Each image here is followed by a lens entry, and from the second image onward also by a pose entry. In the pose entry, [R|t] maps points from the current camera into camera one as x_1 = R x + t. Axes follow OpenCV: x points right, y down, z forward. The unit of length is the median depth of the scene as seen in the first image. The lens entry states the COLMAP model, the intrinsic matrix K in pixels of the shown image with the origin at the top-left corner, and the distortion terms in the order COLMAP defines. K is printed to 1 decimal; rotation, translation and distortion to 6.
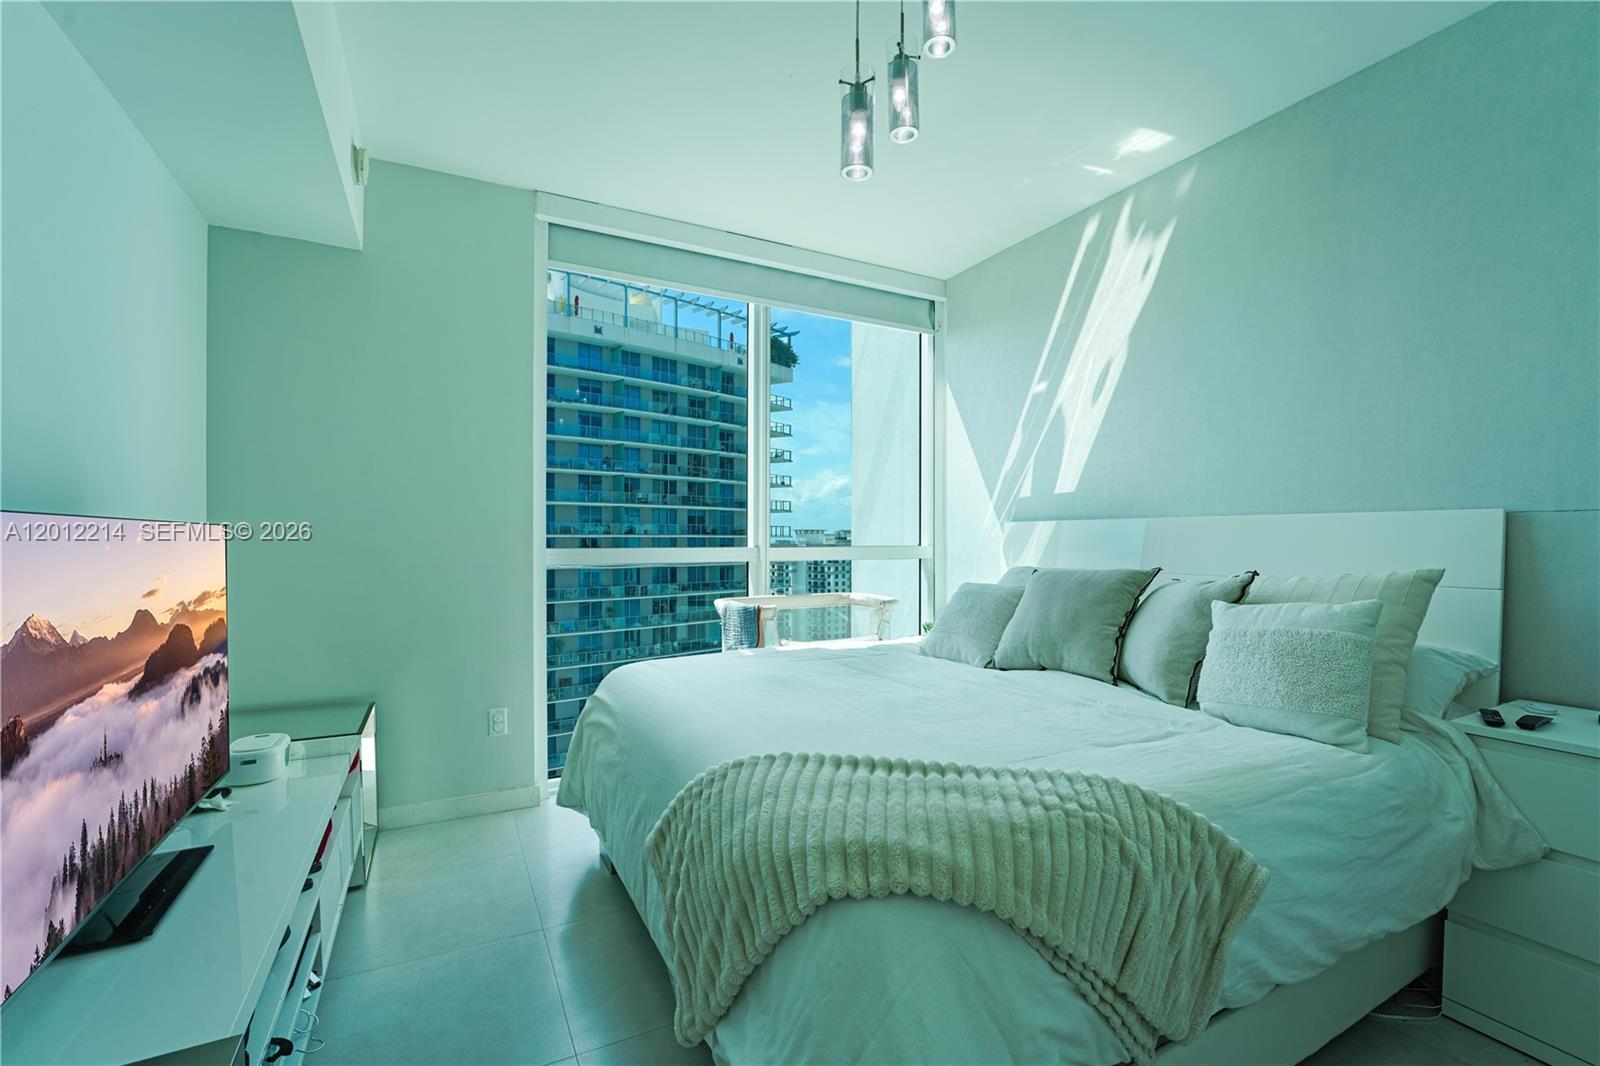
lens RADIAL K [[702.4, 0, 787.0], [0, 702.4, 543.4], [0, 0, 1]] dist [-0.022150, 0.001212]
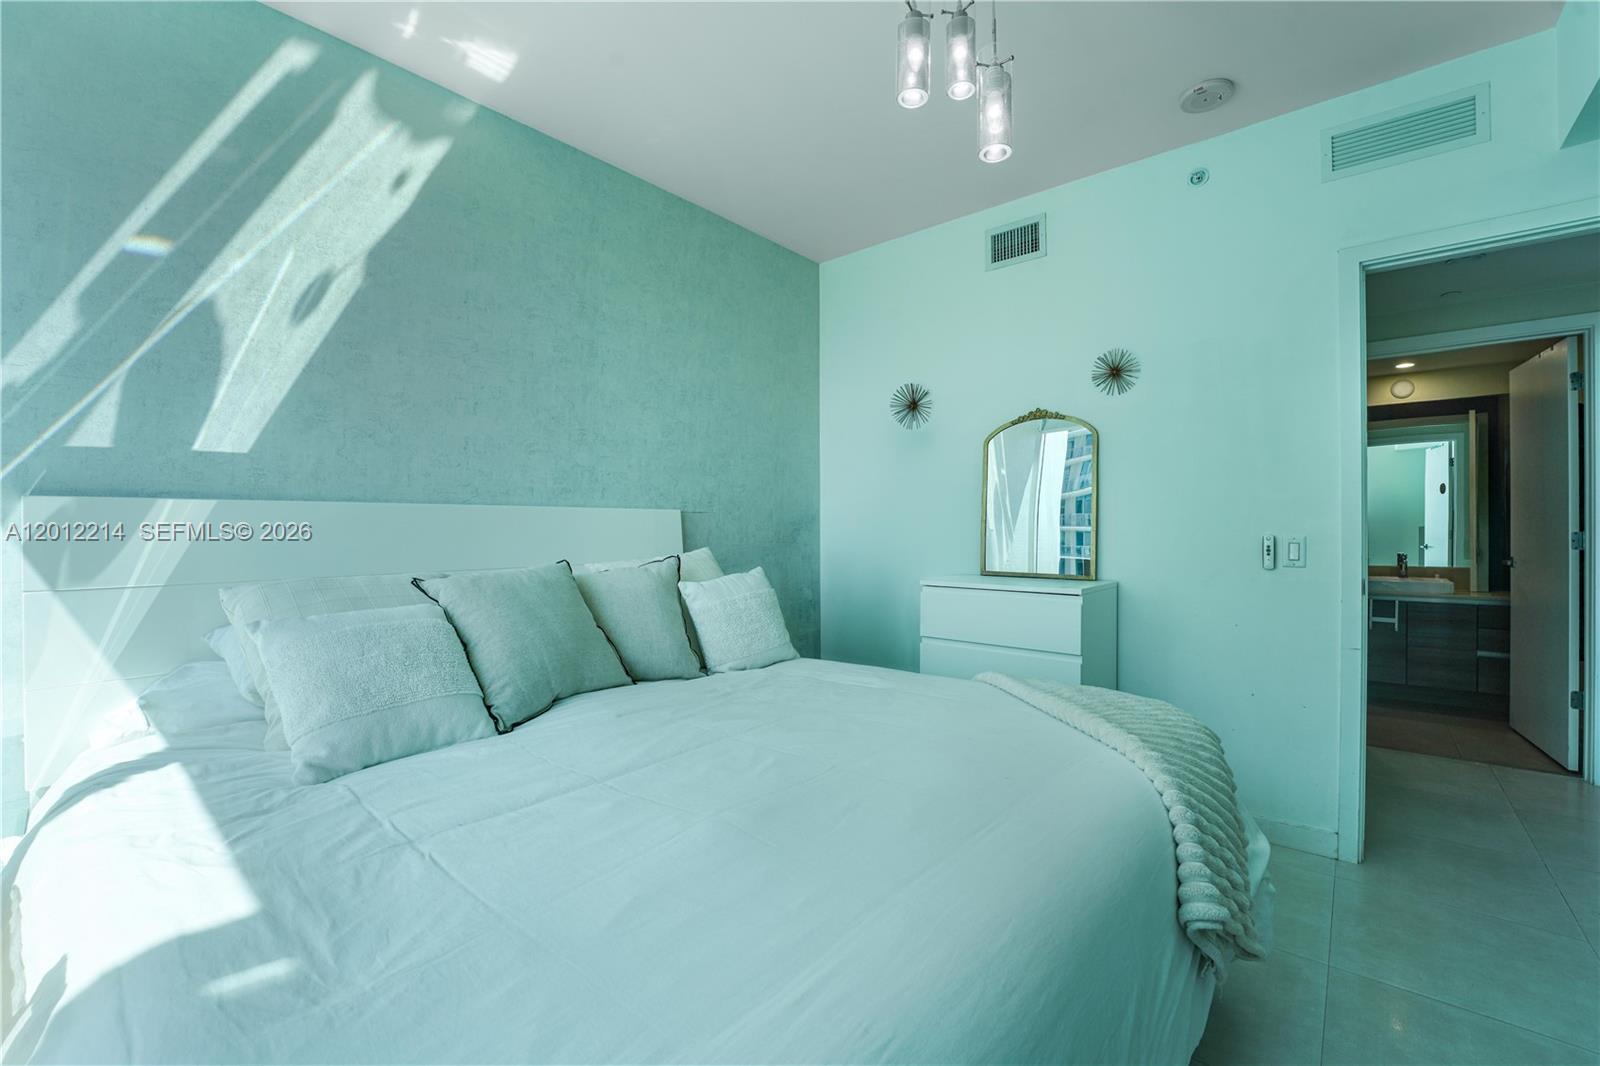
lens RADIAL K [[658.7, 0, 796.6], [0, 658.7, 537.4], [0, 0, 1]] dist [-0.033142, 0.004554]
pose [[-0.399786, -0.014115, 0.916500, -0.294496], [0.009085, 0.999771, 0.019360, -0.007794], [-0.916564, 0.016066, -0.399566, 0.792520]]
